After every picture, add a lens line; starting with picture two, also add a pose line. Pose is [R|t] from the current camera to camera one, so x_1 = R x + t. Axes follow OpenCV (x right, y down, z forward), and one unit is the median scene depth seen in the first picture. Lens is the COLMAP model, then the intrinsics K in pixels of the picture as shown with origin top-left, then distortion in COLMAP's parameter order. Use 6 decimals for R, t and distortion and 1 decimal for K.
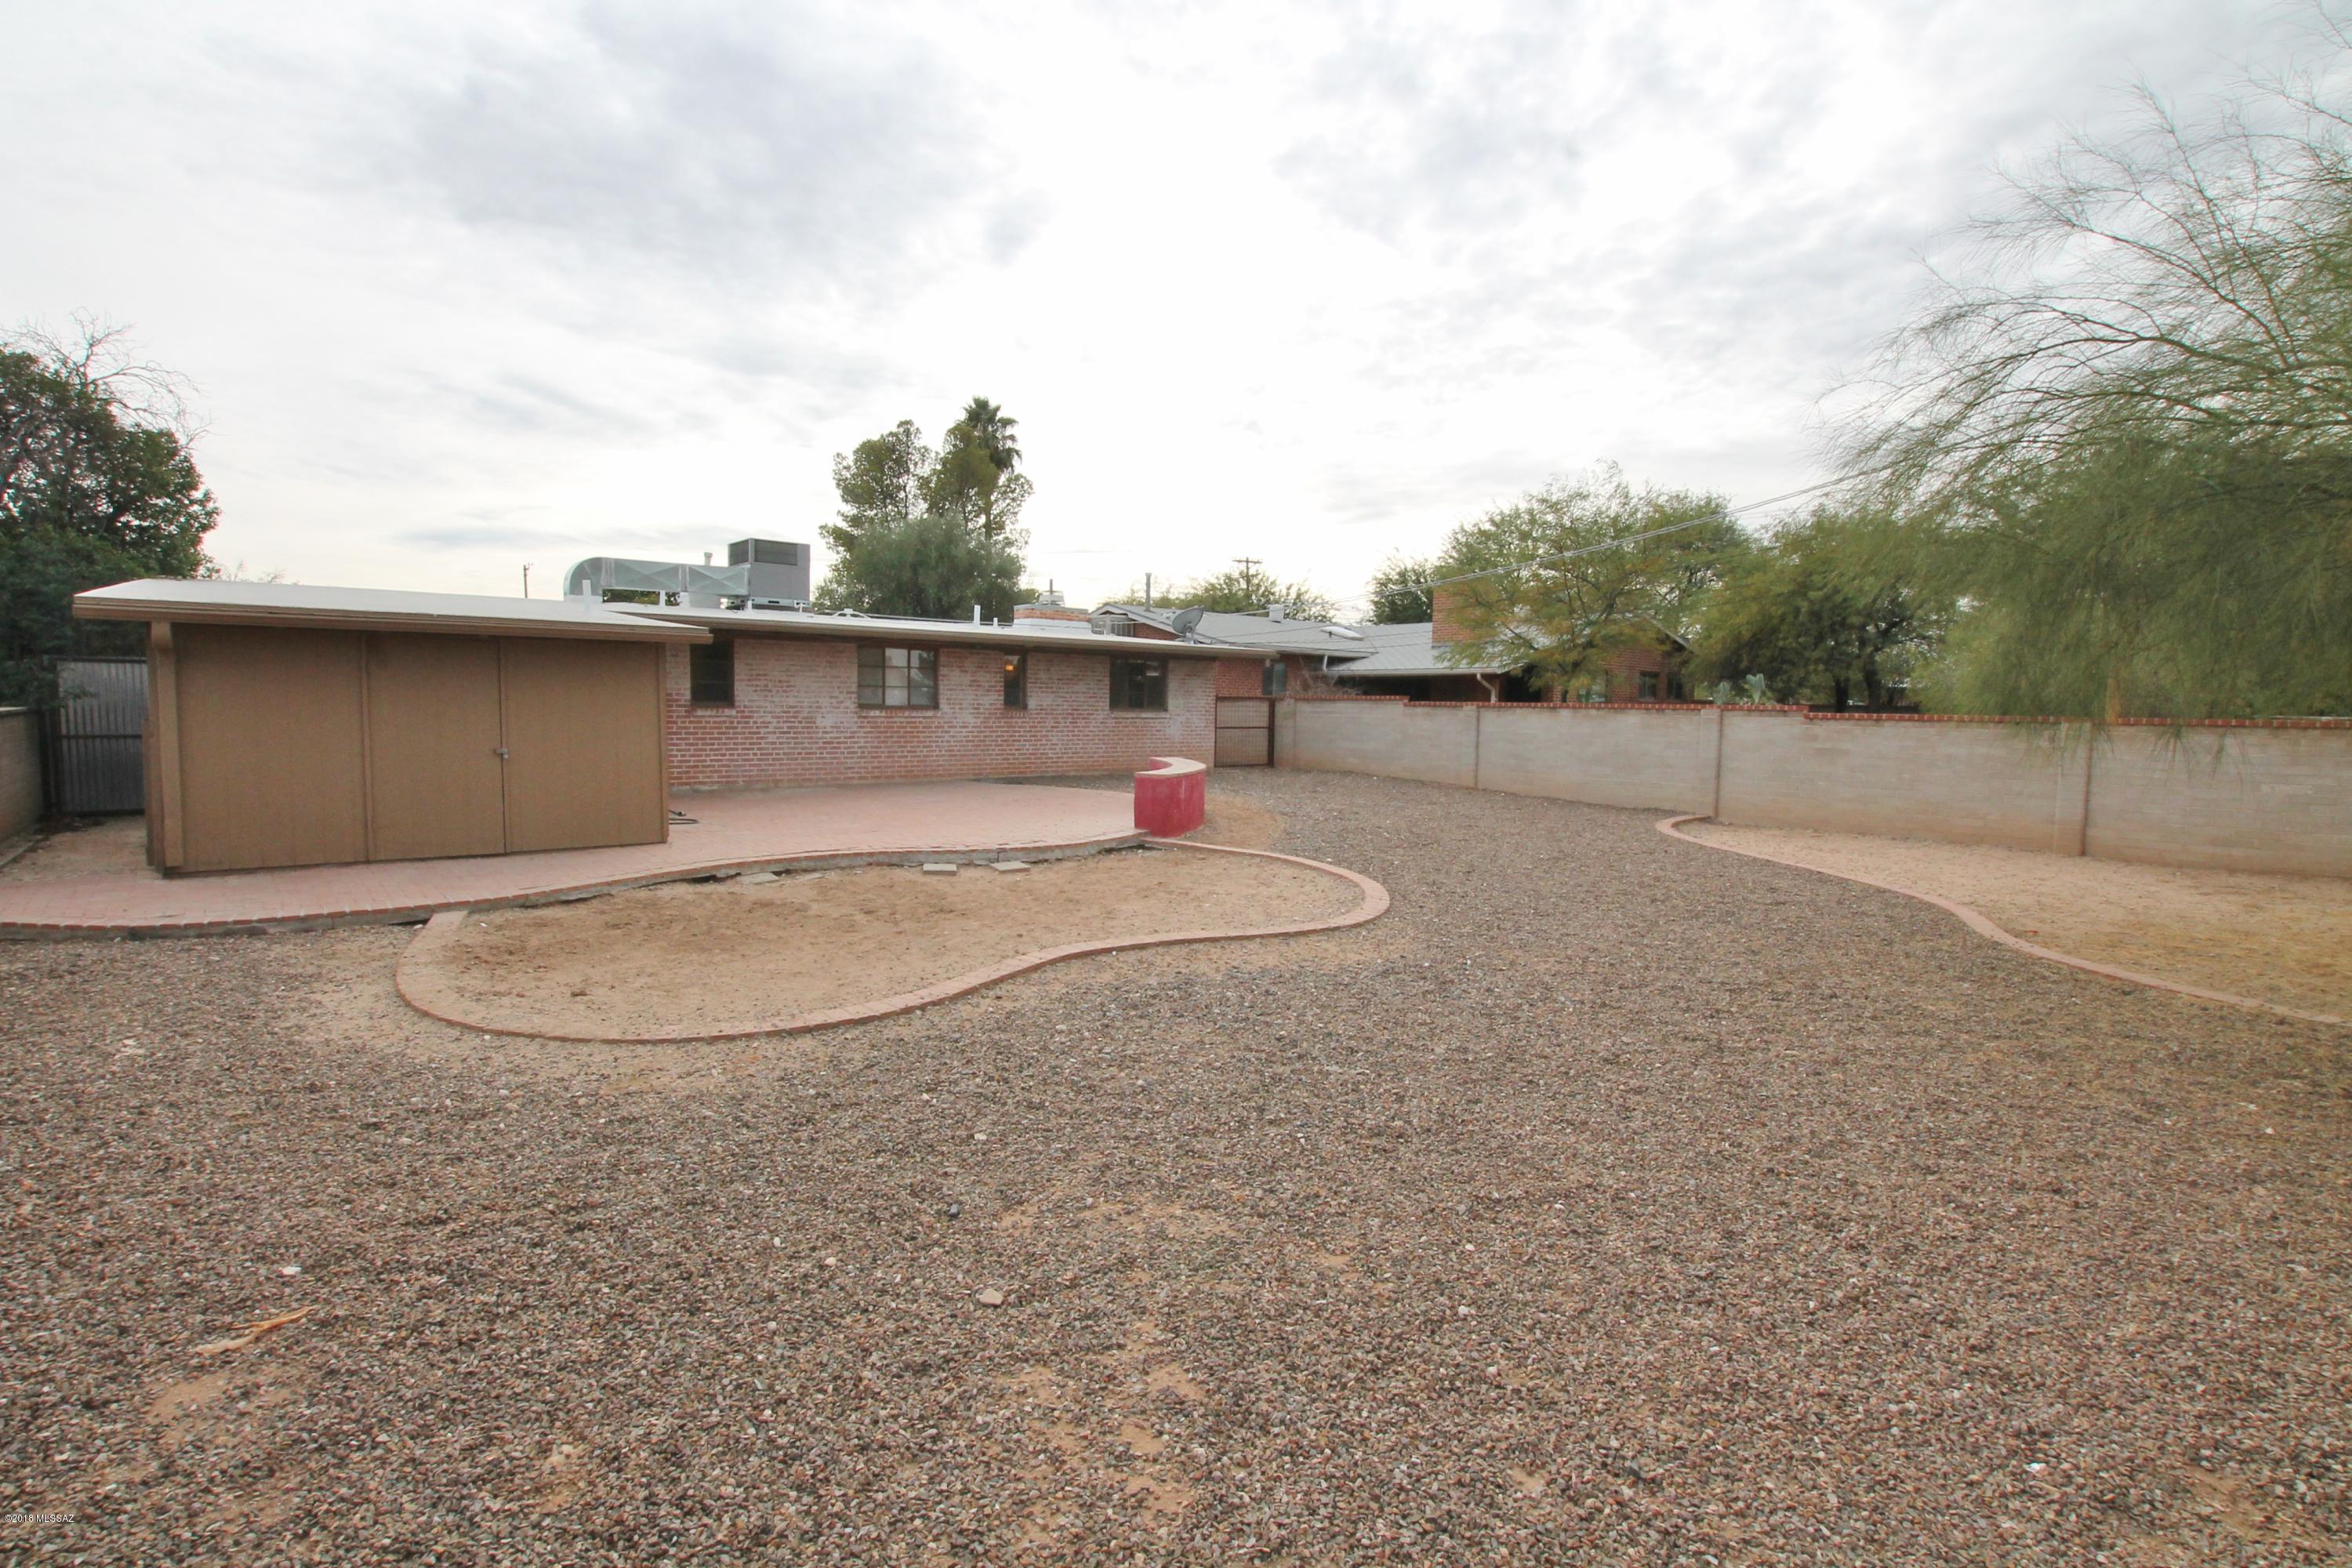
lens RADIAL K [[1099.5, 0, 1176.4], [0, 1099.5, 791.7], [0, 0, 1]] dist [-0.031855, 0.000204]
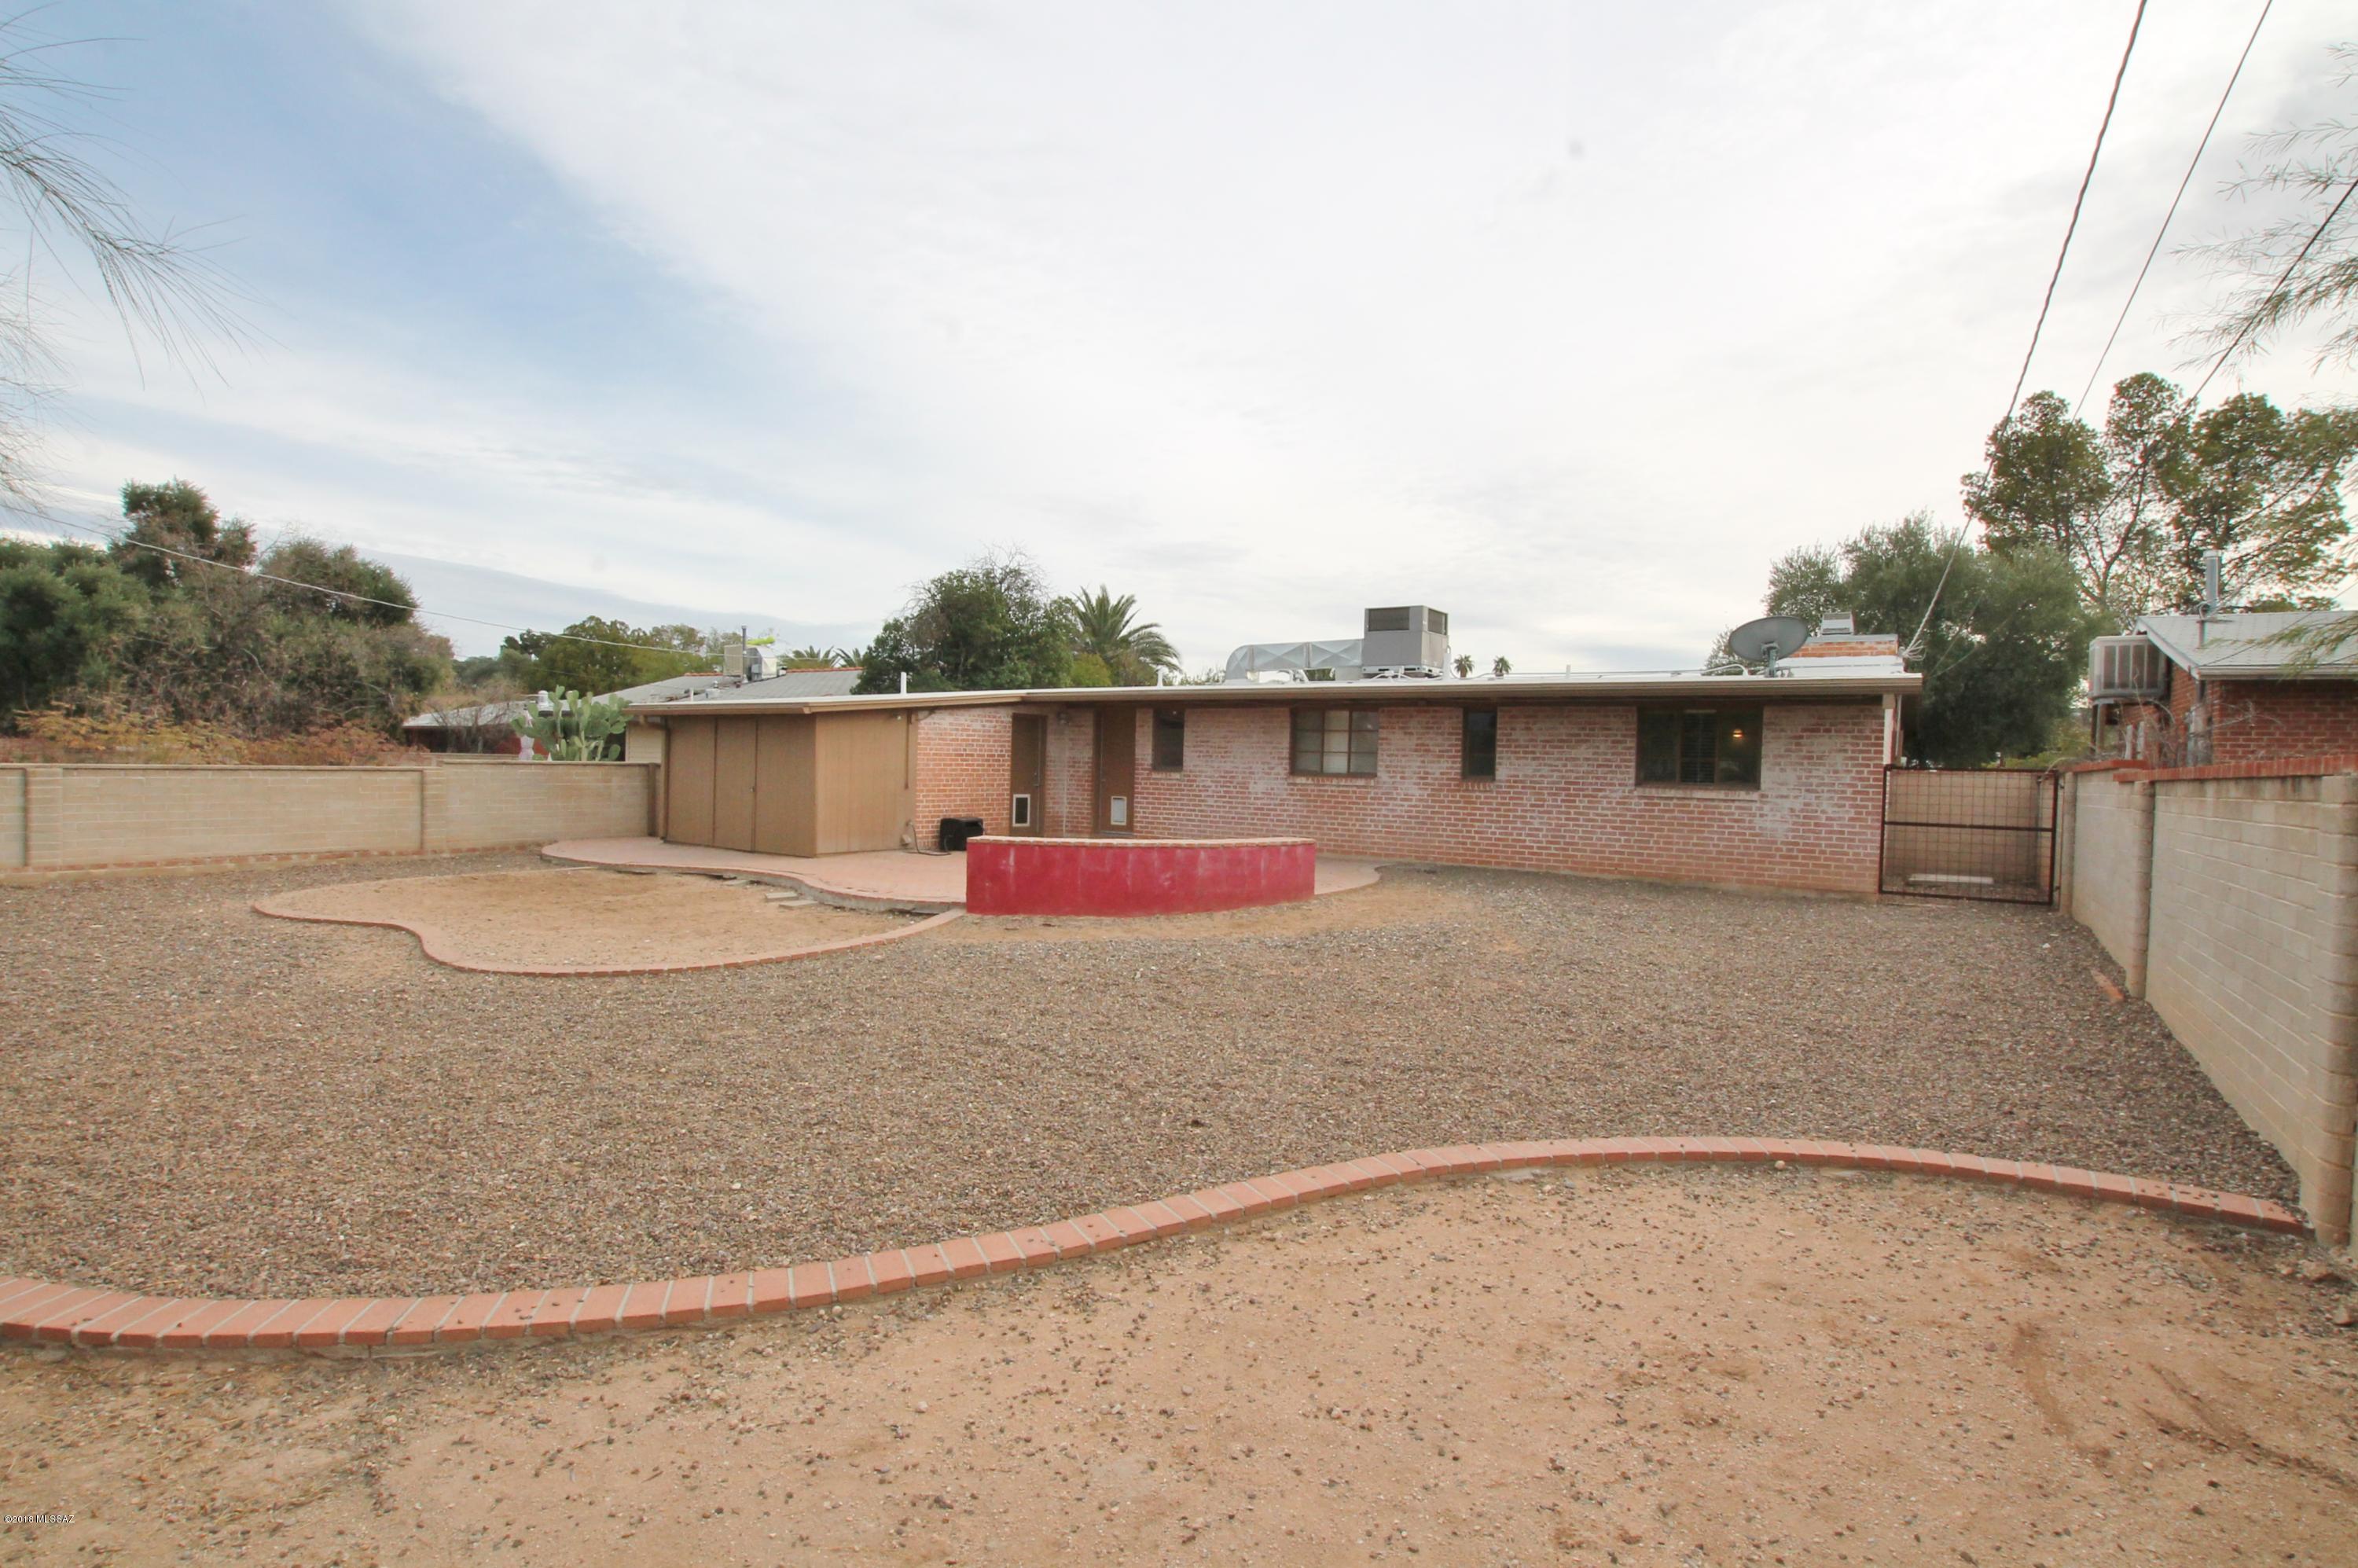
lens RADIAL K [[1110.0, 0, 1181.2], [0, 1110.0, 790.7], [0, 0, 1]] dist [-0.037653, 0.006737]
pose [[0.197356, 0.023415, -0.980052, 0.629153], [-0.092332, 0.995715, 0.005196, -0.056456], [0.975974, 0.089465, 0.198673, 0.689393]]
